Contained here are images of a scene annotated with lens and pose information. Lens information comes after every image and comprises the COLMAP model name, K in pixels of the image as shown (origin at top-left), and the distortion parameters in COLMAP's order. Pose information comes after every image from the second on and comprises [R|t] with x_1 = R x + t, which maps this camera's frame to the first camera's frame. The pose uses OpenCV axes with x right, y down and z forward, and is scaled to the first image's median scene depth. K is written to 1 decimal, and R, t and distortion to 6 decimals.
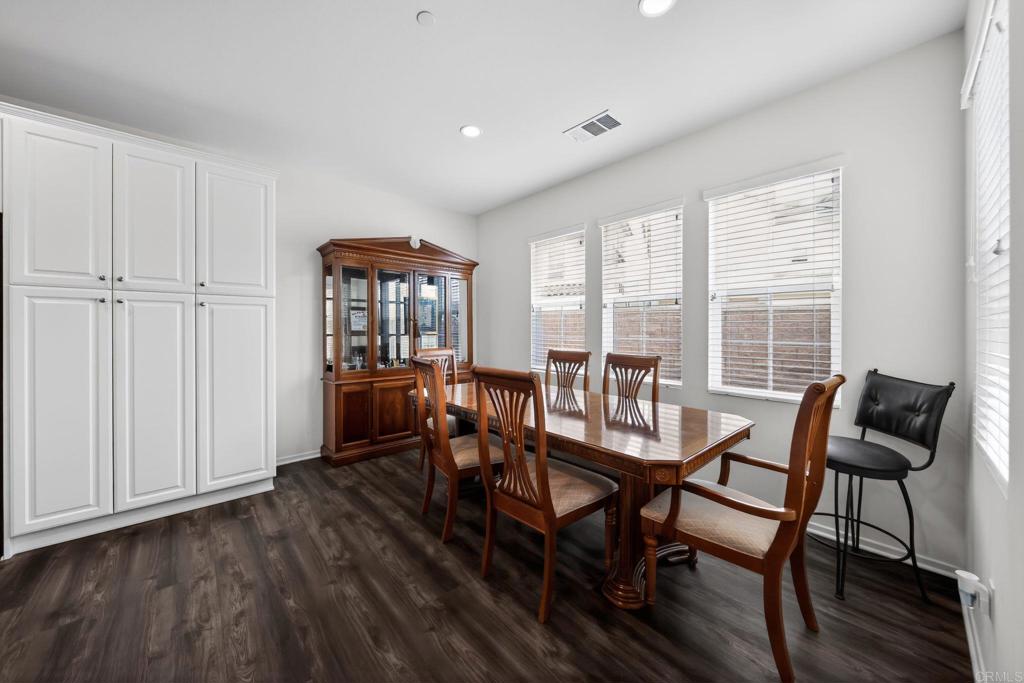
lens RADIAL K [[358.1, 0, 513.0], [0, 358.1, 331.7], [0, 0, 1]] dist [-0.001280, -0.000087]
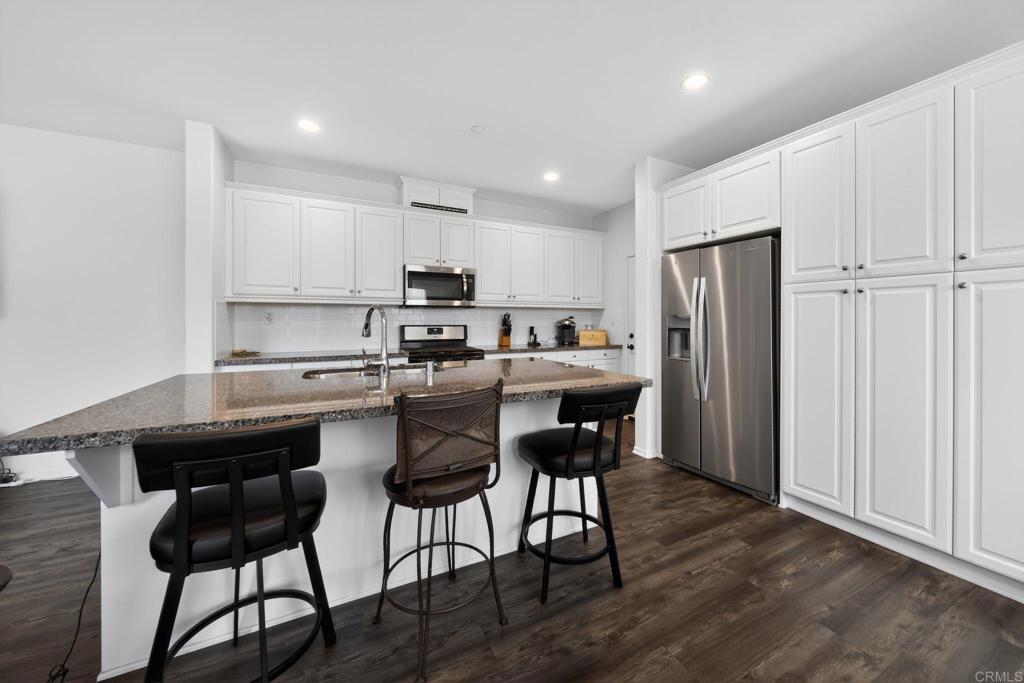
lens RADIAL K [[378.0, 0, 512.6], [0, 378.0, 315.8], [0, 0, 1]] dist [0.000522, -0.000040]
pose [[-0.258404, -0.001801, -0.966035, 0.071047], [0.001697, 0.999996, -0.002318, -0.020331], [0.966035, -0.002239, -0.258400, 0.393497]]
